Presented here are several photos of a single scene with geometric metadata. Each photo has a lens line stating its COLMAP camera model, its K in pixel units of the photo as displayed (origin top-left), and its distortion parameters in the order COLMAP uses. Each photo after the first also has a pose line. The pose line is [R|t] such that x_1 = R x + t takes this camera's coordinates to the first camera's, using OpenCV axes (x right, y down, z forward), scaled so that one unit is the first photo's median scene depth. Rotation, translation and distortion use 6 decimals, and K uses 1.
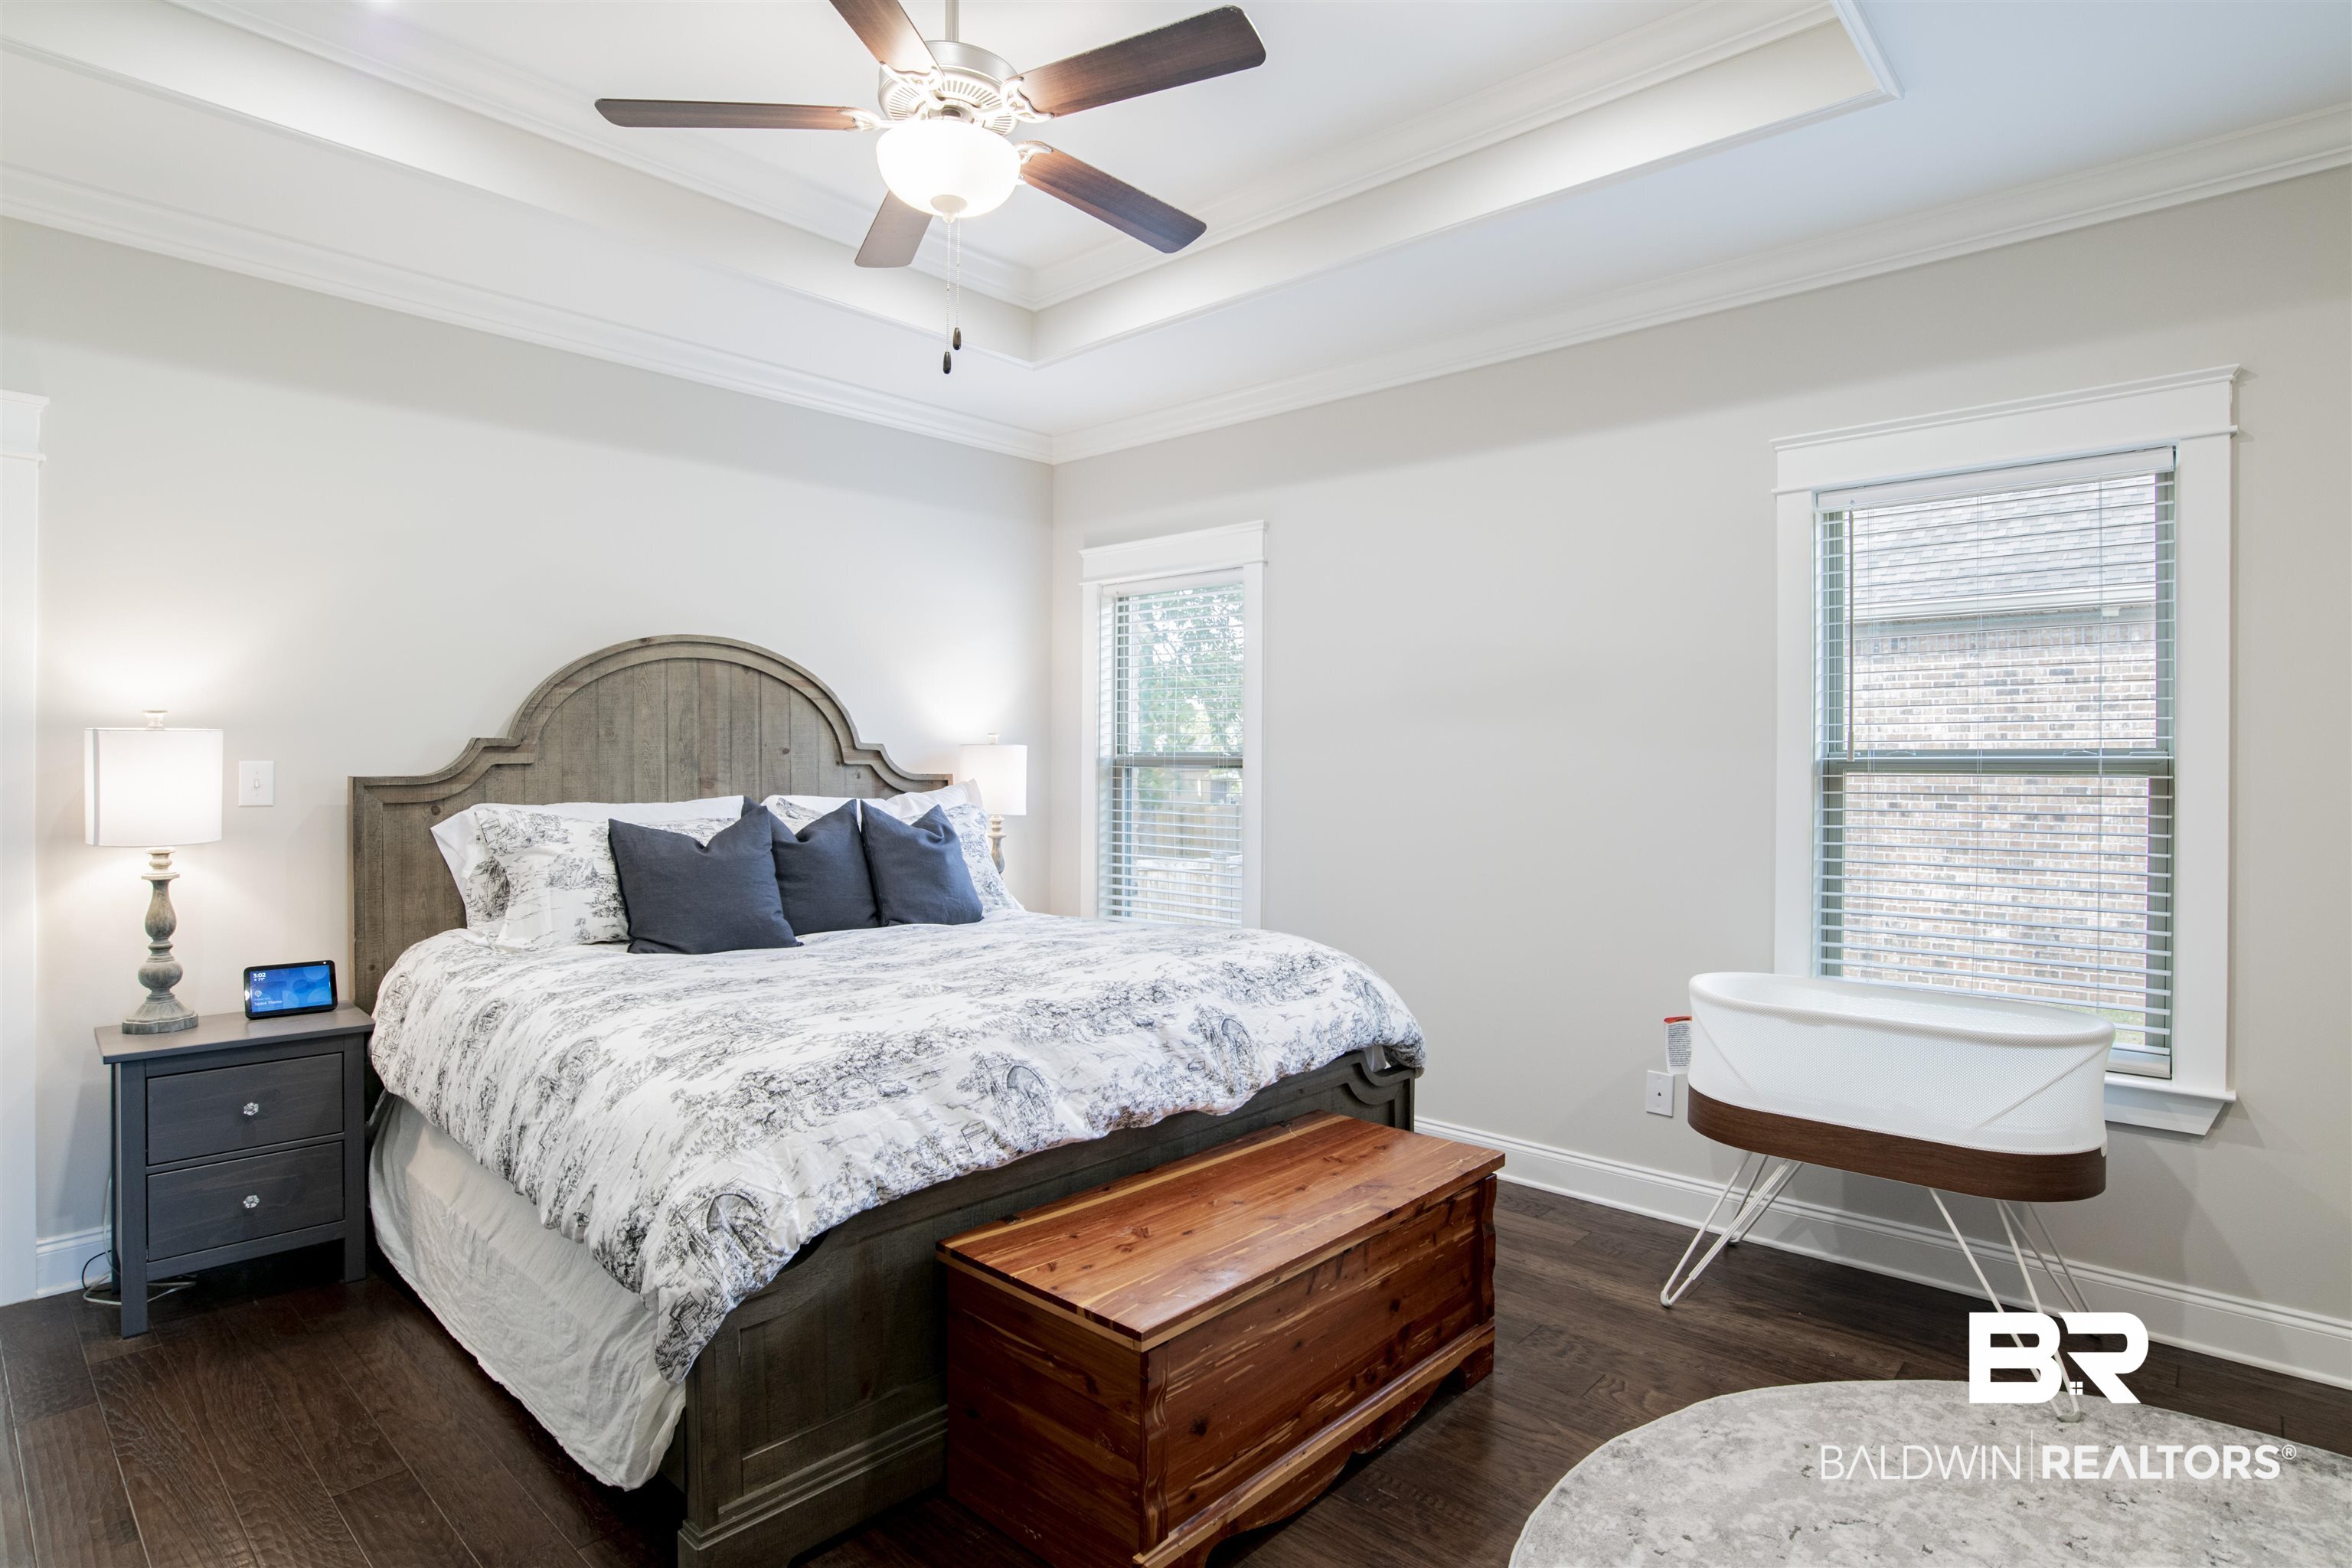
lens RADIAL K [[1223.2, 0, 1174.1], [0, 1223.2, 776.0], [0, 0, 1]] dist [-0.046502, 0.015037]
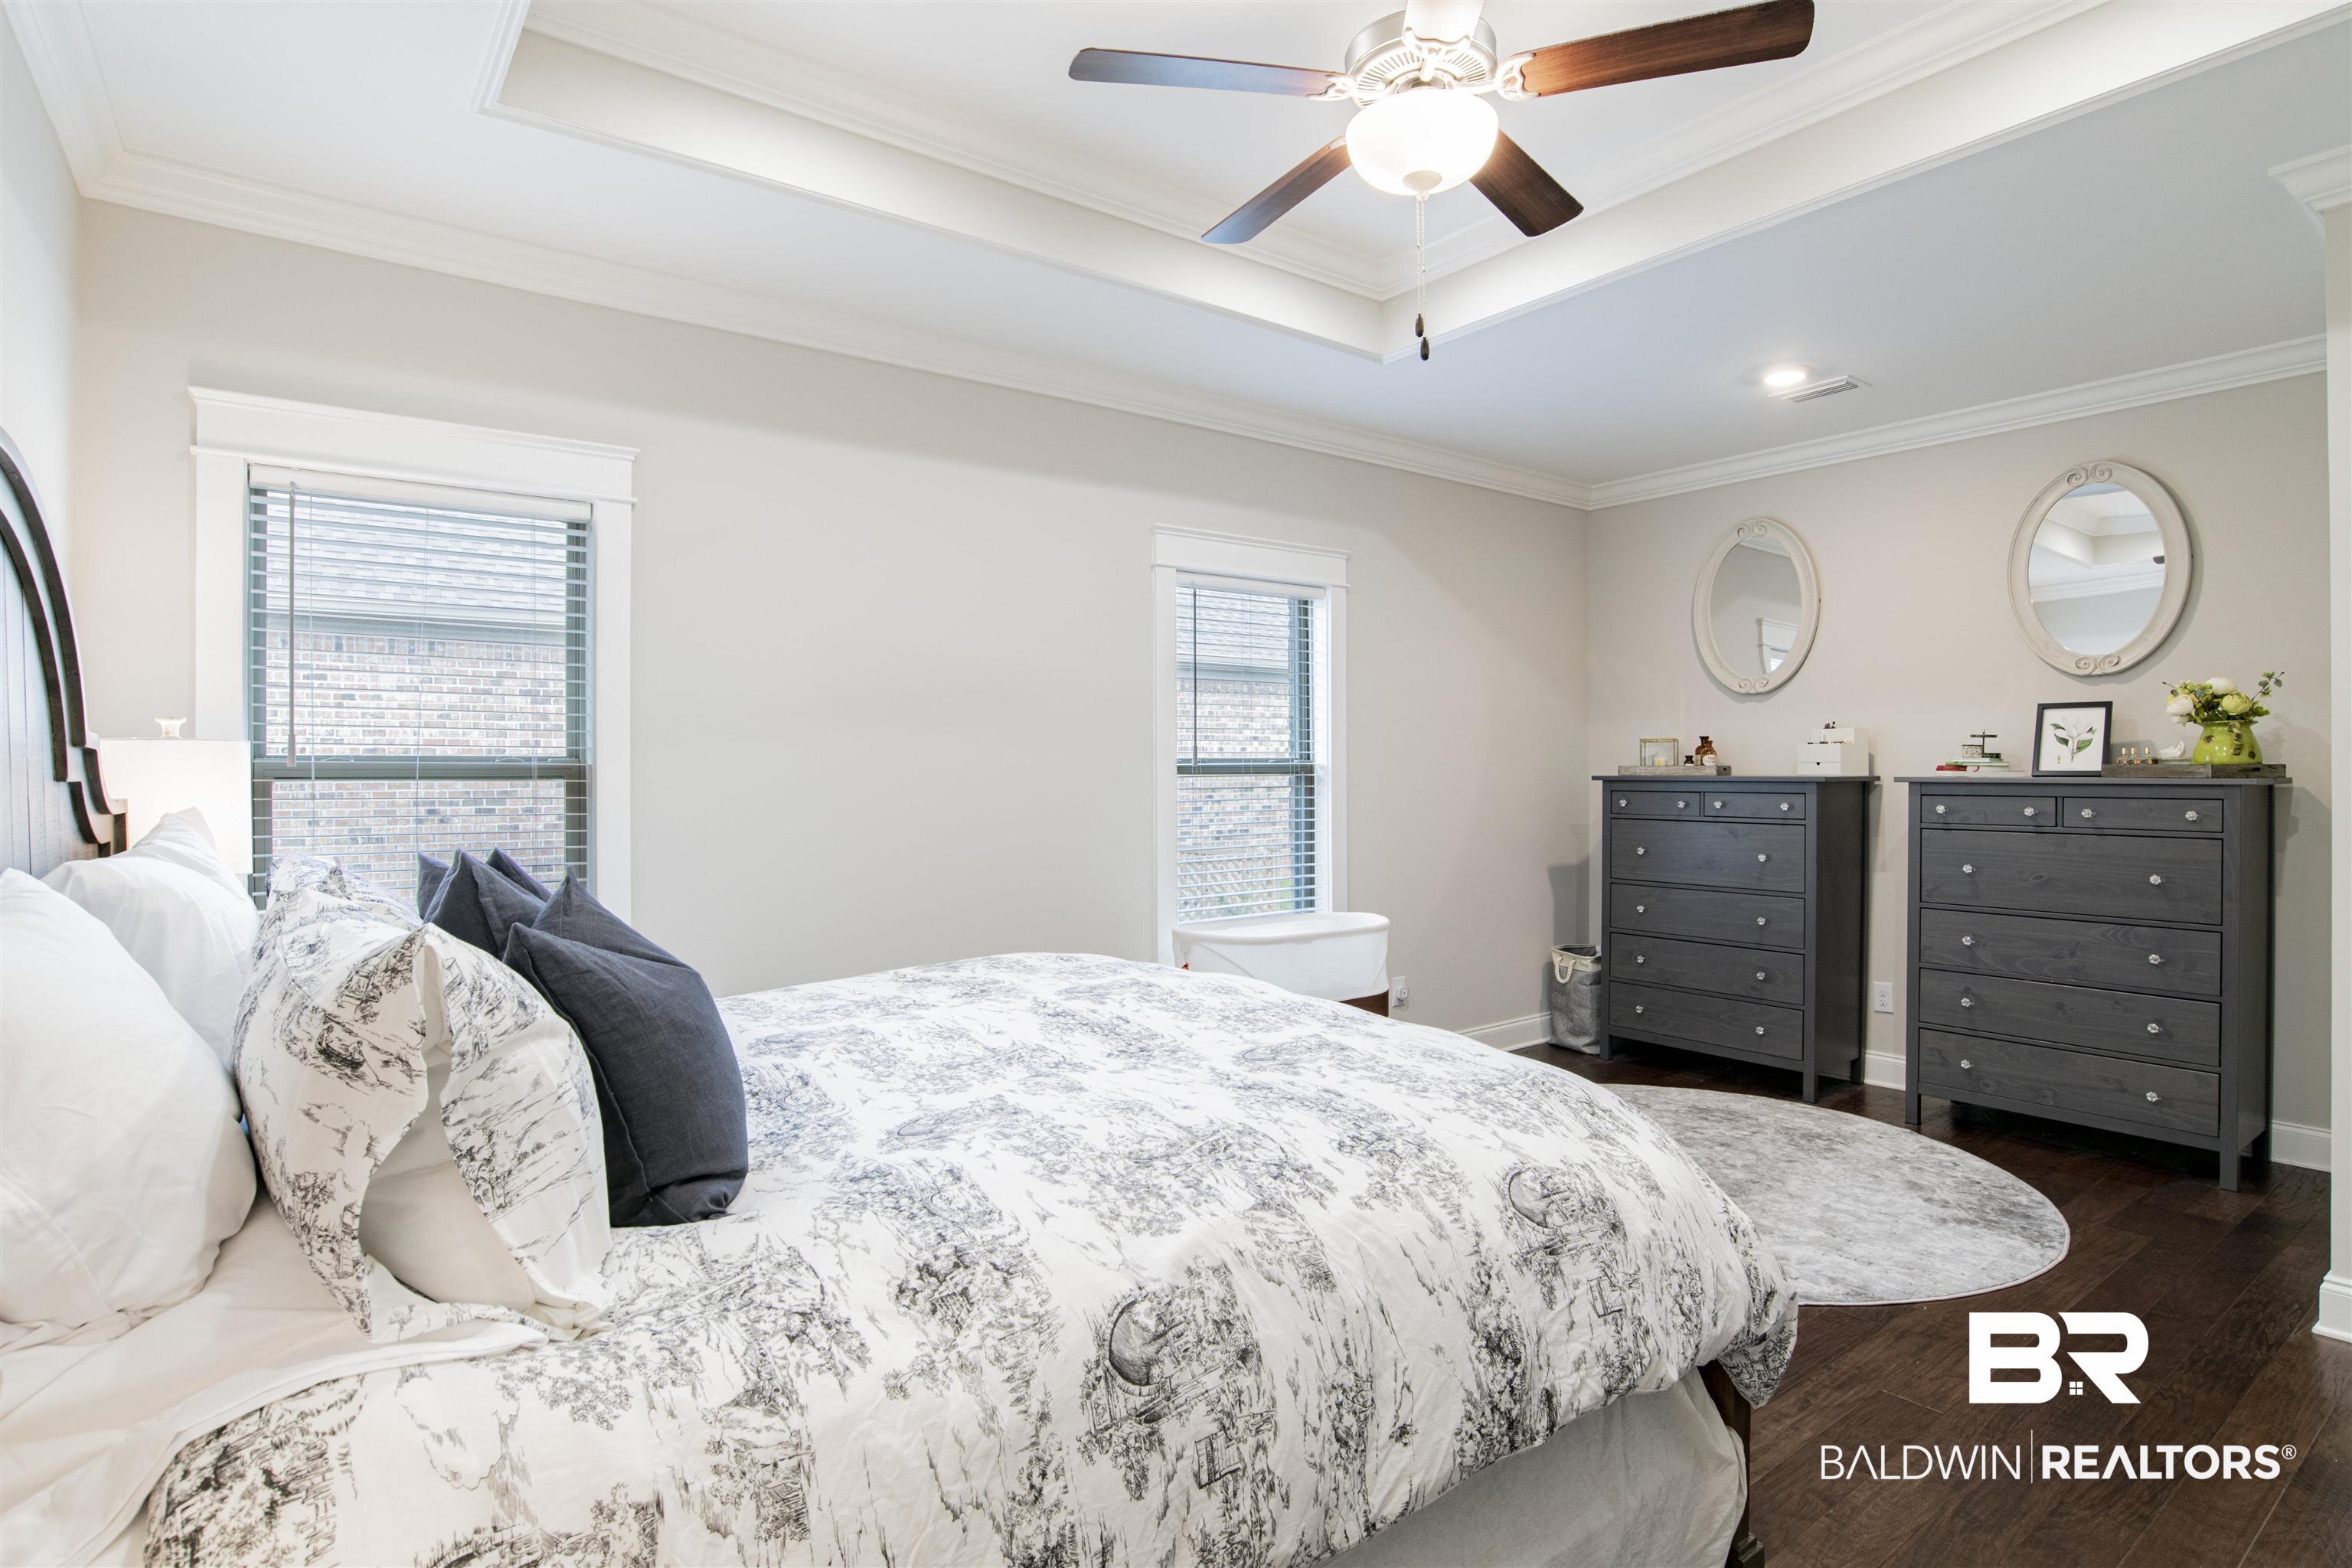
lens RADIAL K [[1223.2, 0, 1181.6], [0, 1223.2, 785.9], [0, 0, 1]] dist [-0.046502, 0.015037]
pose [[0.222925, -0.007379, 0.974808, -0.223614], [0.005265, 0.999966, 0.006366, 0.001116], [-0.974821, 0.003713, 0.222957, 0.180140]]
